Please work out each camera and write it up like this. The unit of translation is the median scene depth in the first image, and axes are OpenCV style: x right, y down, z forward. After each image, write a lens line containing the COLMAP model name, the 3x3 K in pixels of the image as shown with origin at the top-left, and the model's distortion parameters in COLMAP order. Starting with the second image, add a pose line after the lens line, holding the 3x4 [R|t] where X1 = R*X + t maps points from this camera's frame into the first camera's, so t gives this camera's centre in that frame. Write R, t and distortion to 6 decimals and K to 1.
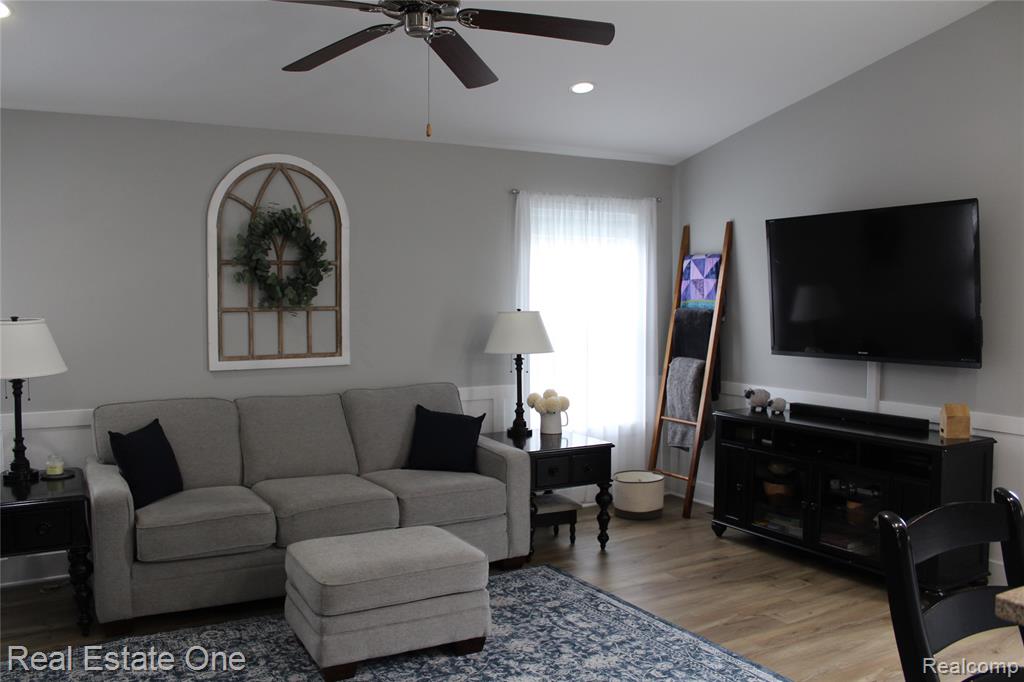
lens RADIAL K [[848.9, 0, 516.8], [0, 848.9, 337.3], [0, 0, 1]] dist [-0.157288, 0.132897]
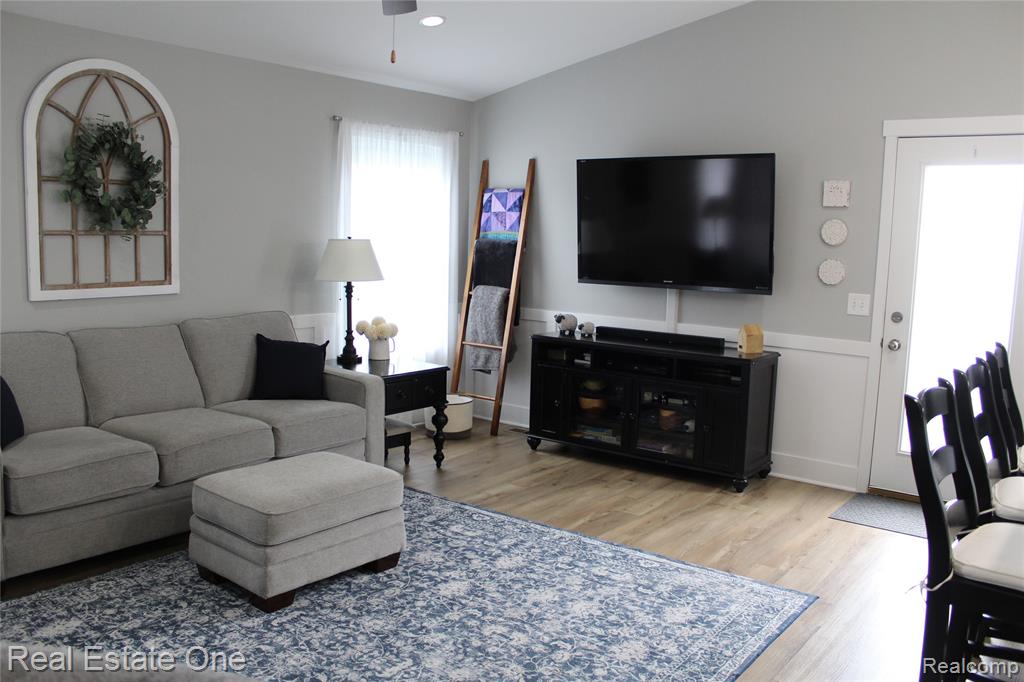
lens RADIAL K [[848.9, 0, 513.8], [0, 848.9, 339.1], [0, 0, 1]] dist [-0.157288, 0.132897]
pose [[0.925467, -0.022230, 0.378174, -0.219729], [-0.009002, 0.996704, 0.080619, 0.005671], [-0.378720, -0.078015, 0.922217, -0.001048]]
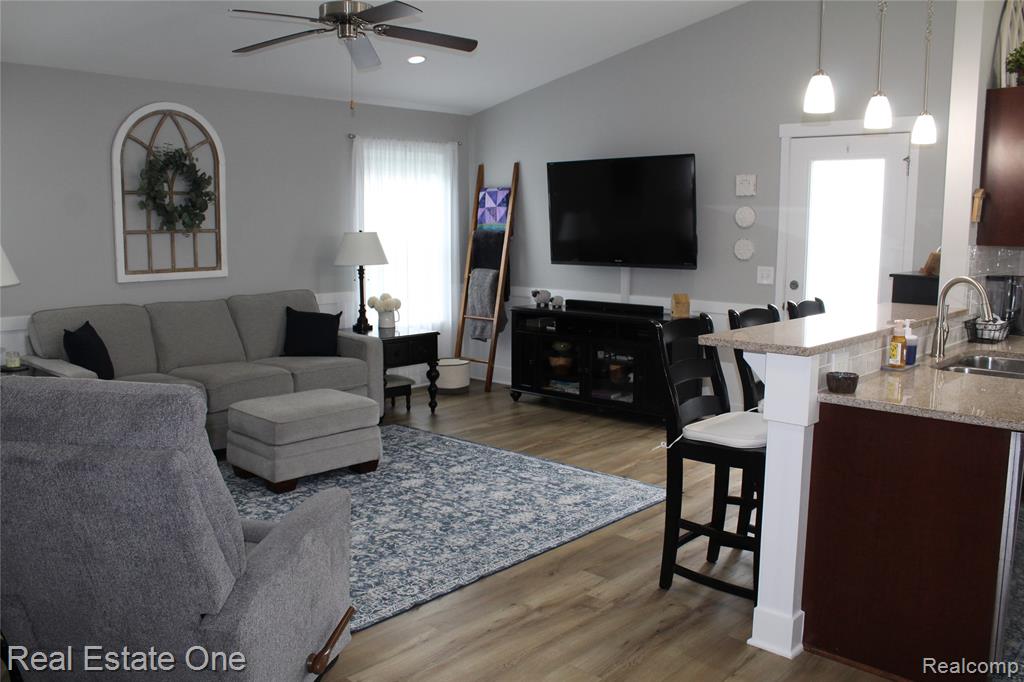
lens RADIAL K [[848.9, 0, 513.6], [0, 848.9, 332.4], [0, 0, 1]] dist [-0.157288, 0.132897]
pose [[0.955546, -0.034102, 0.292865, -0.170889], [0.010548, 0.996607, 0.081634, 0.020374], [-0.294655, -0.074916, 0.952663, -0.311737]]
